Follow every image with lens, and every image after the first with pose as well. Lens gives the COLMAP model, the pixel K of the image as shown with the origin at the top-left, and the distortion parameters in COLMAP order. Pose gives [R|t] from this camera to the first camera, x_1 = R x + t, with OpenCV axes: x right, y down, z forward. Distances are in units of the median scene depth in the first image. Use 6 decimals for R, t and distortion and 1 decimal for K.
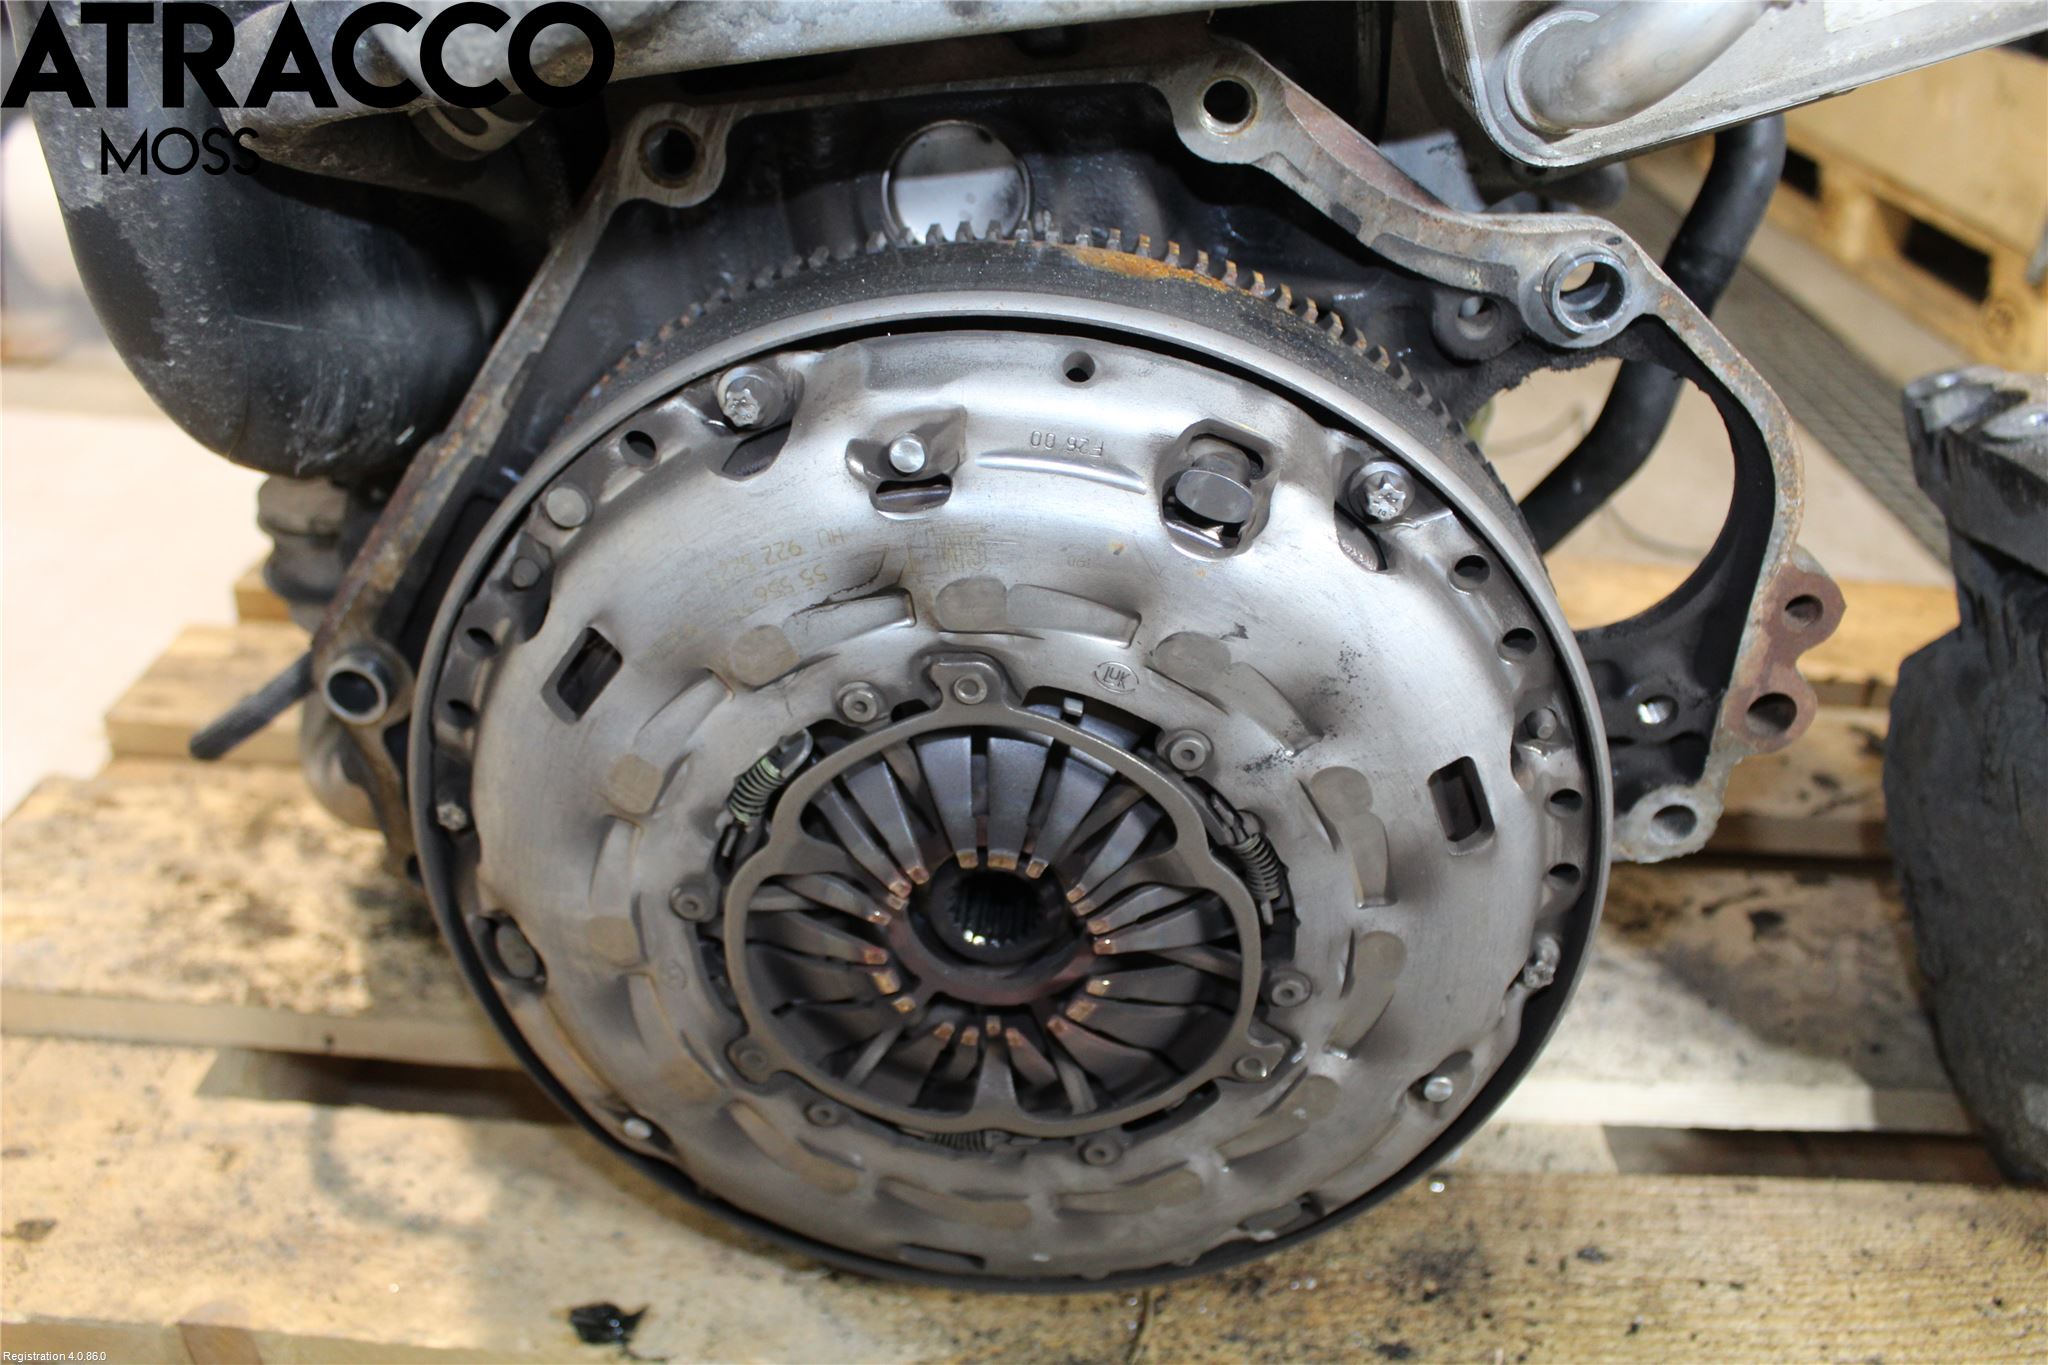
lens RADIAL K [[1654.2, 0, 1015.9], [0, 1654.2, 677.4], [0, 0, 1]] dist [-0.158310, 0.115309]
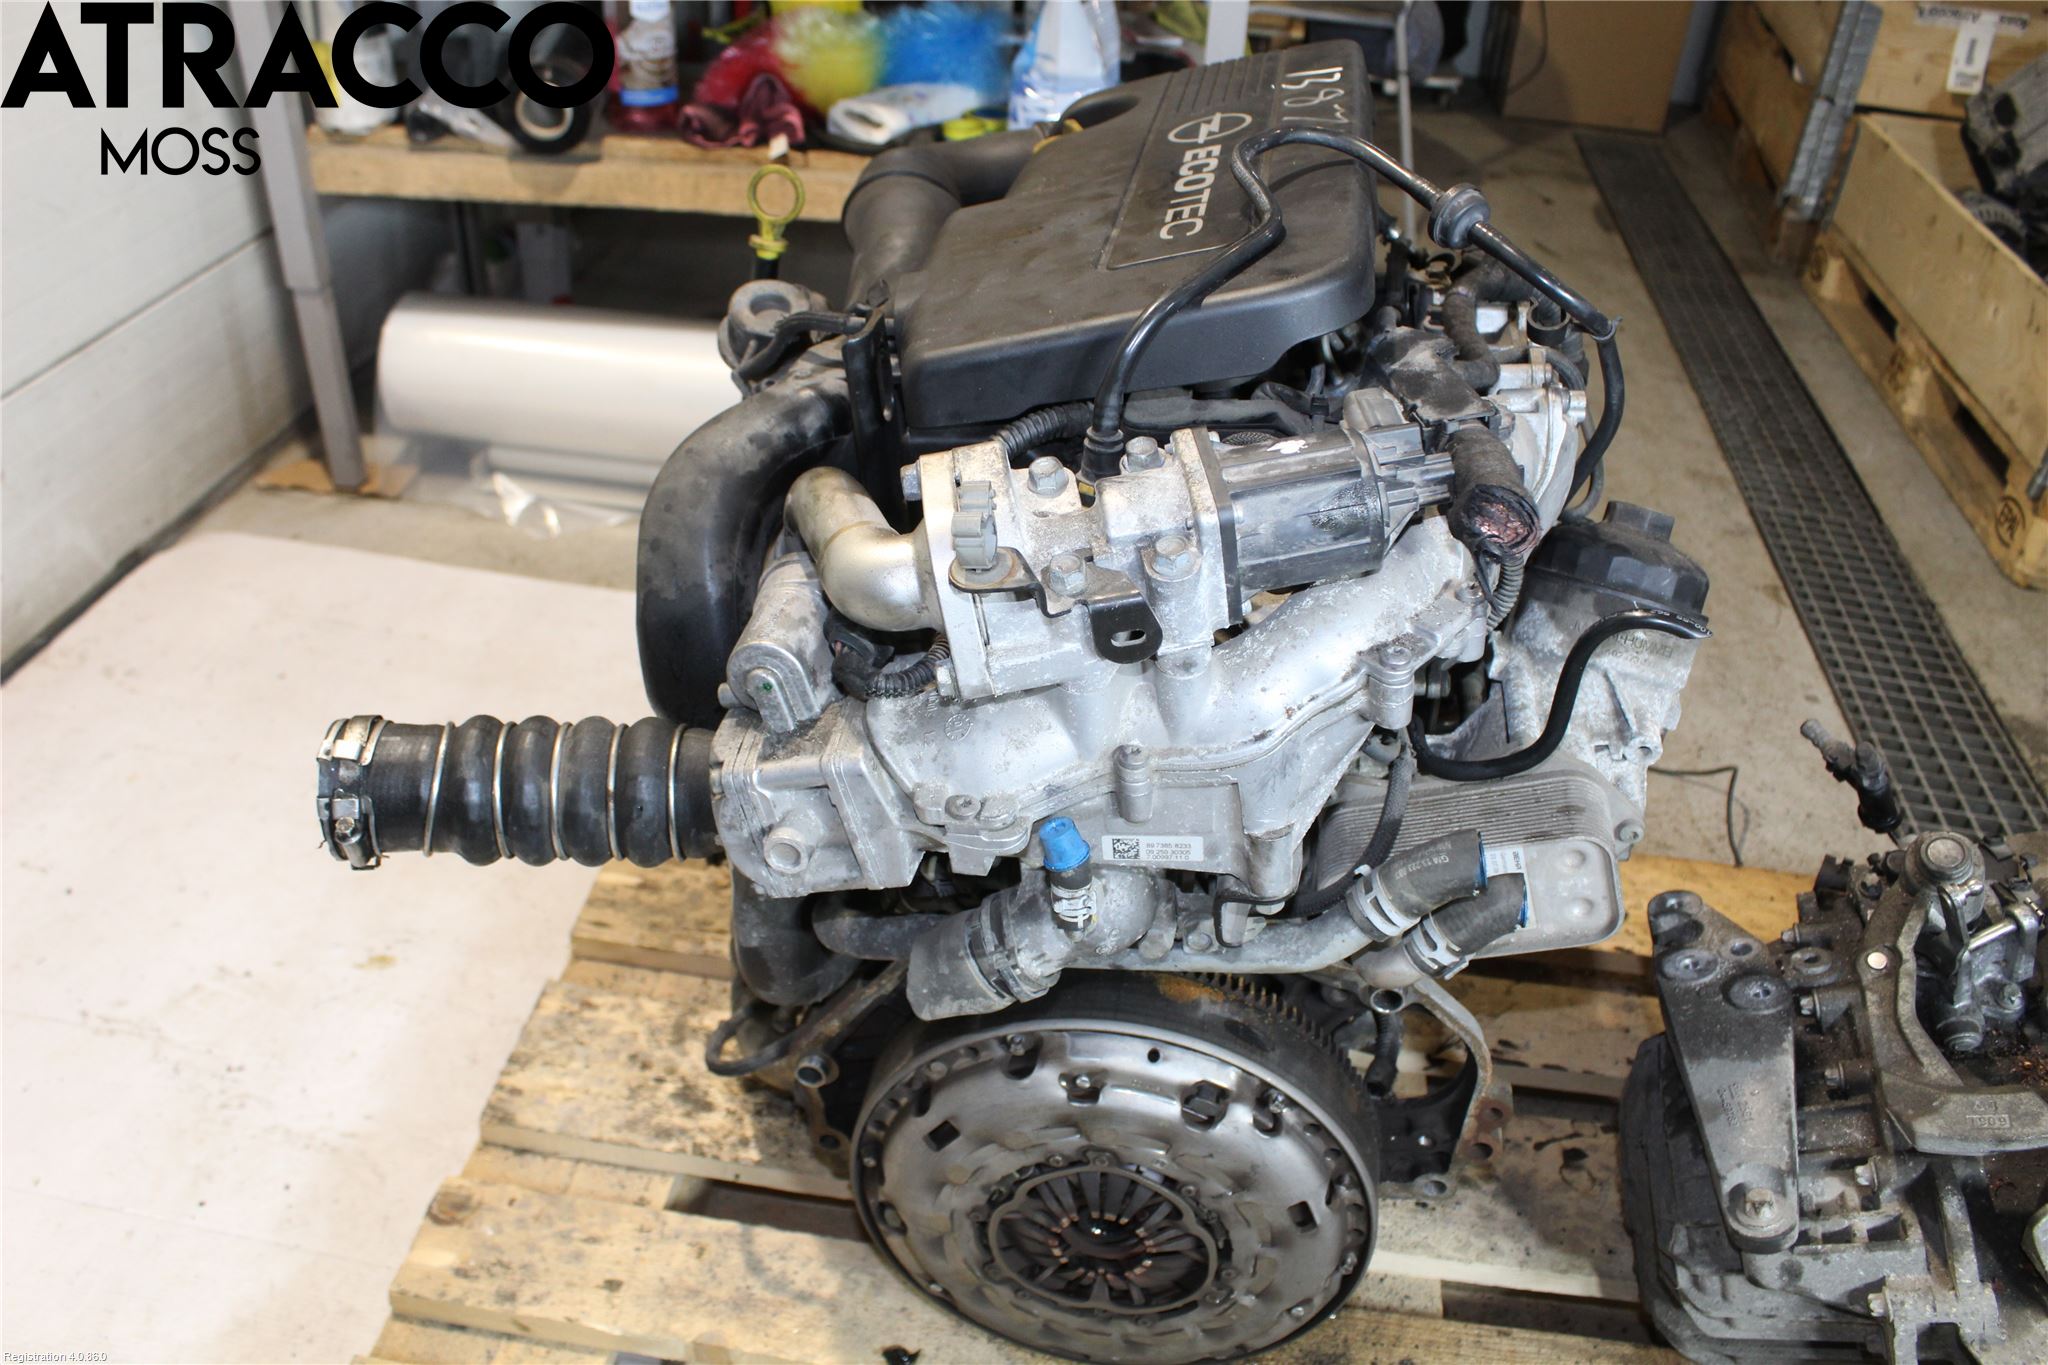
lens RADIAL K [[1654.2, 0, 1022.9], [0, 1654.2, 684.0], [0, 0, 1]] dist [-0.158310, 0.115309]
pose [[0.994644, 0.070814, -0.075297, -0.009695], [-0.065337, 0.995200, 0.072862, -0.726348], [0.080095, -0.067552, 0.994496, -1.153184]]
